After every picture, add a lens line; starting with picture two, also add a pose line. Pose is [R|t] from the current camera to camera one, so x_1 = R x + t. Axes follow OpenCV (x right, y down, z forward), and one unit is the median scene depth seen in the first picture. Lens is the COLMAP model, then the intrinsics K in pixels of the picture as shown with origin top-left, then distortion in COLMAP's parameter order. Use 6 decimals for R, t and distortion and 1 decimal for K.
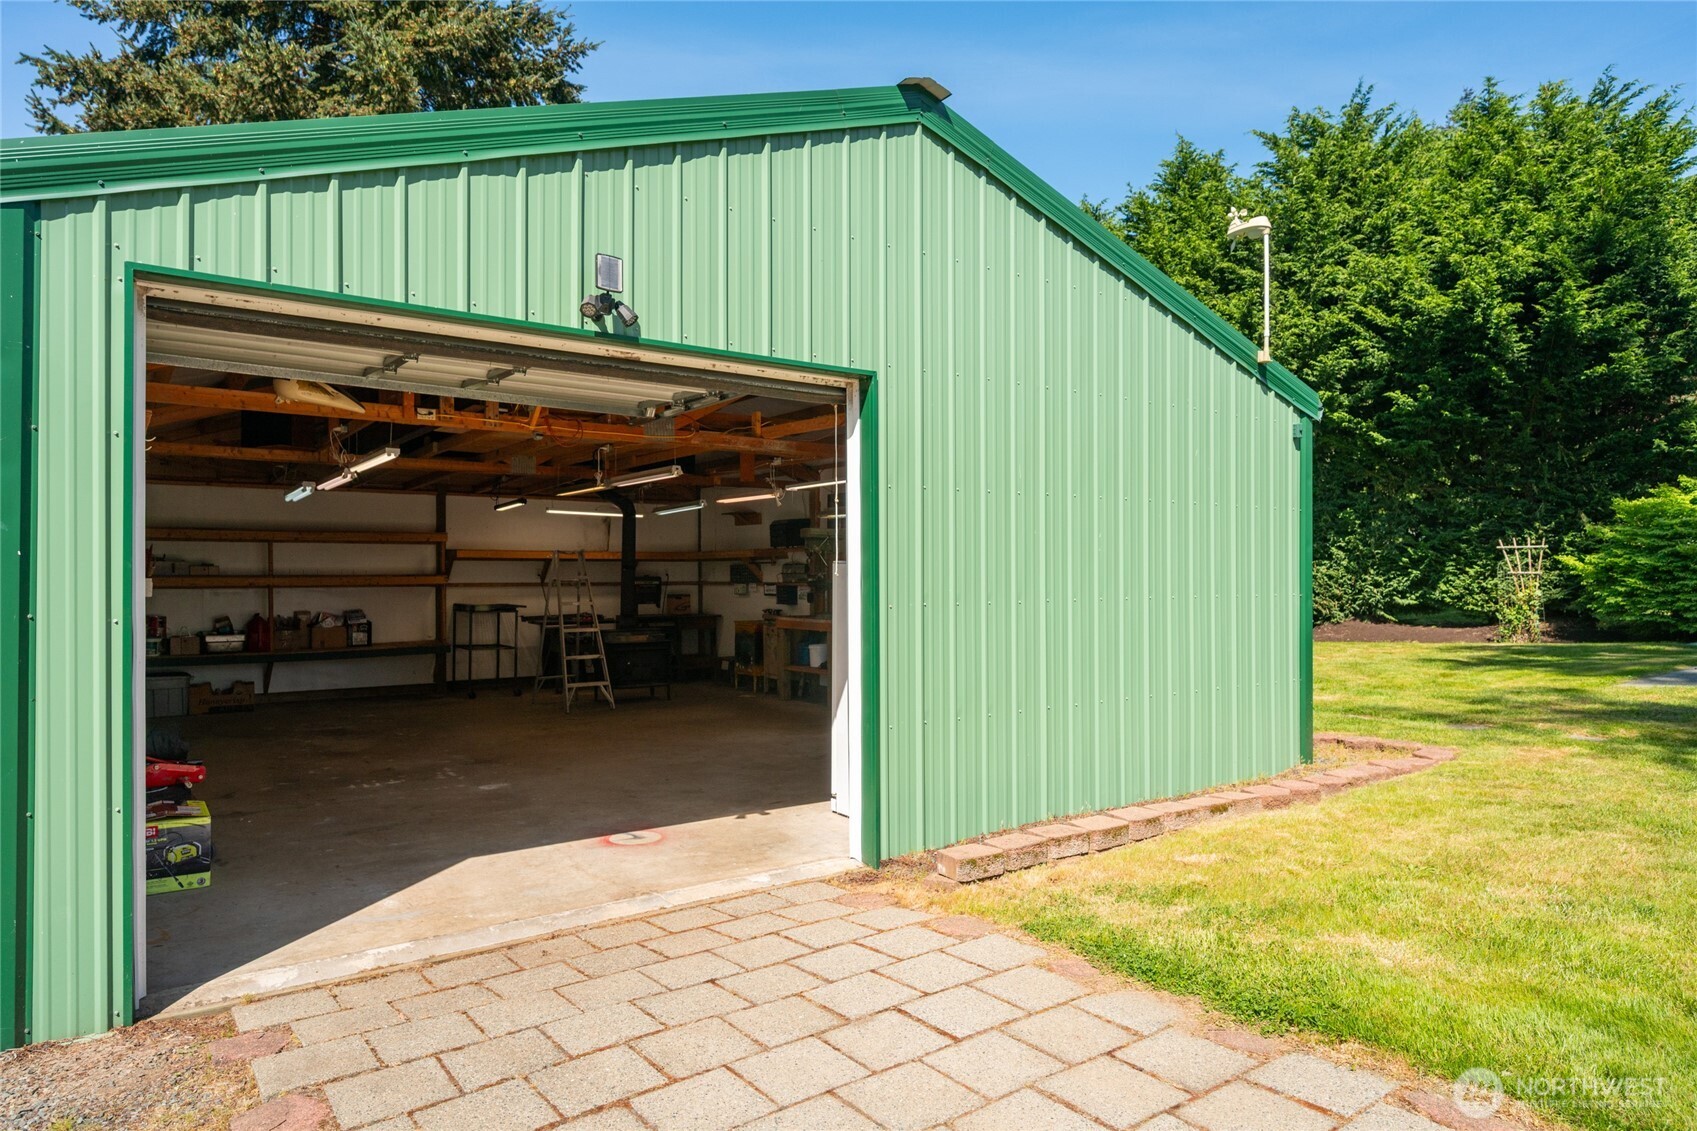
lens RADIAL K [[1031.7, 0, 848.8], [0, 1031.7, 560.6], [0, 0, 1]] dist [-0.015818, 0.002249]
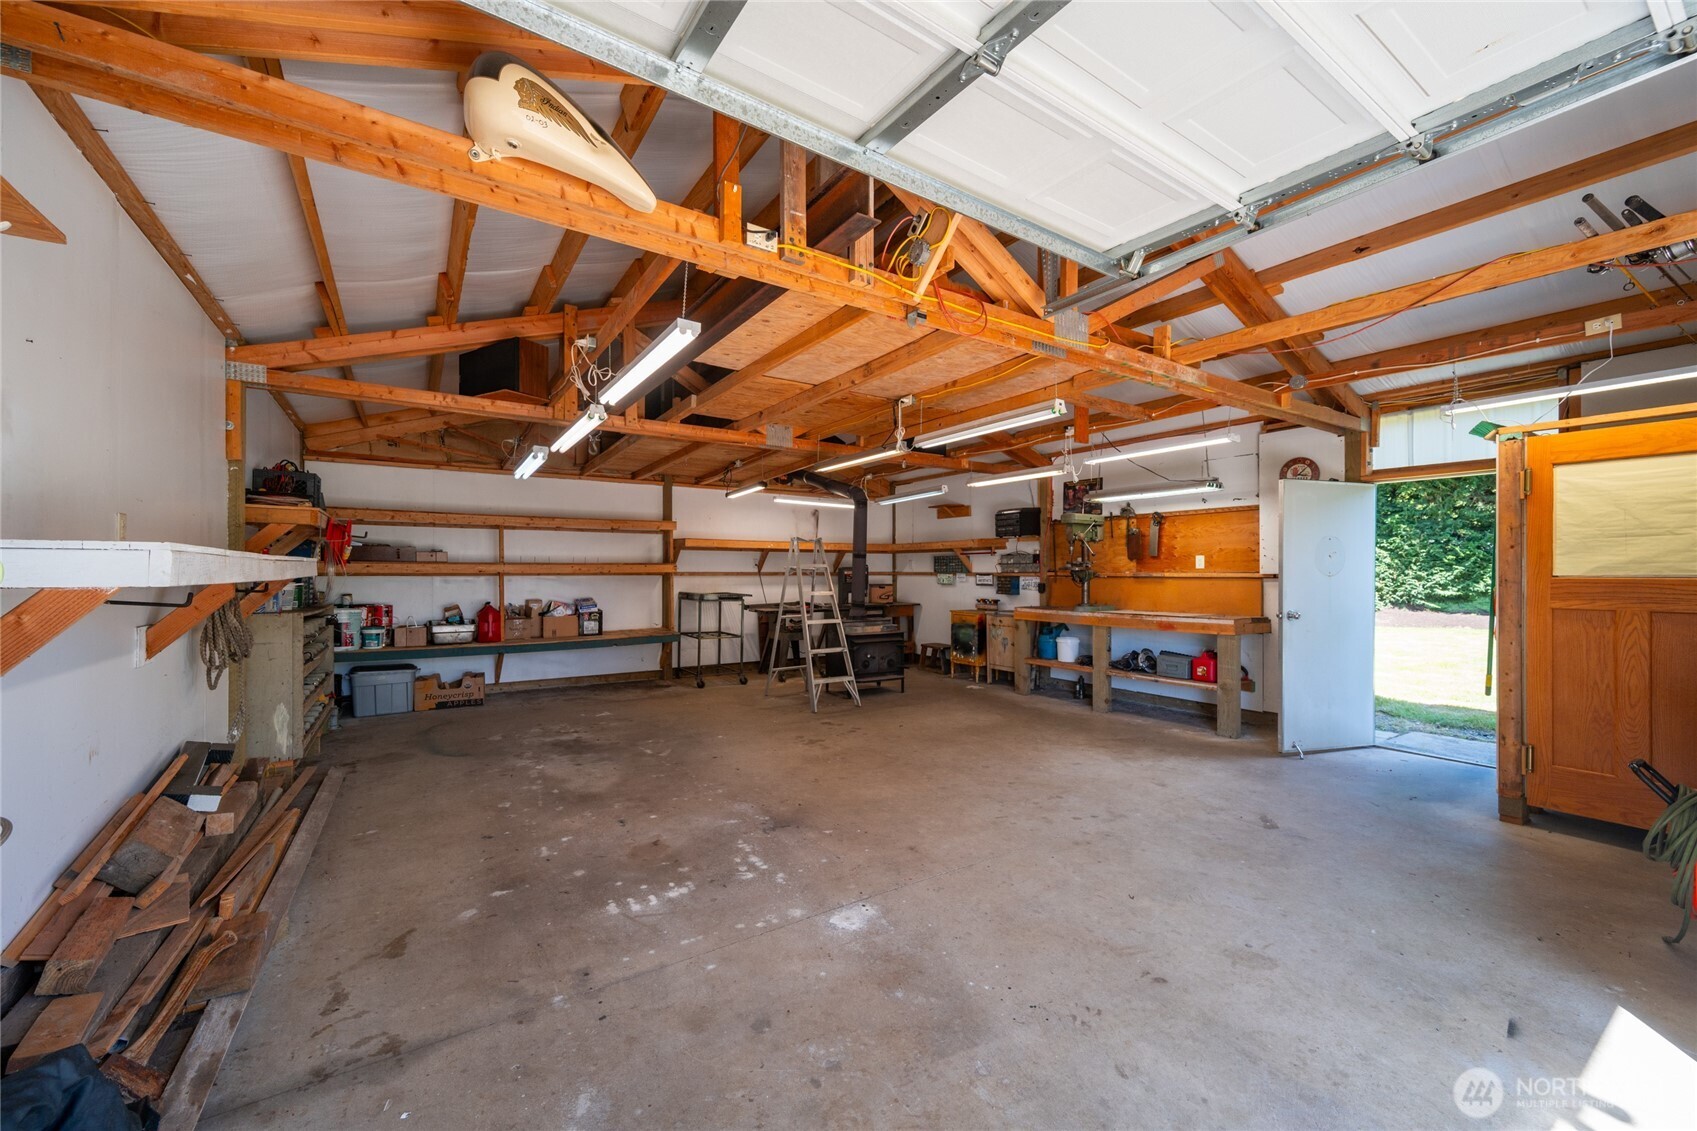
lens RADIAL K [[668.3, 0, 847.8], [0, 668.3, 569.1], [0, 0, 1]] dist [0.000036, -0.000853]
pose [[0.998649, 0.003958, -0.051814, -0.185885], [-0.003384, 0.999932, 0.011157, 0.011271], [0.051855, -0.010967, 0.998594, 0.352589]]
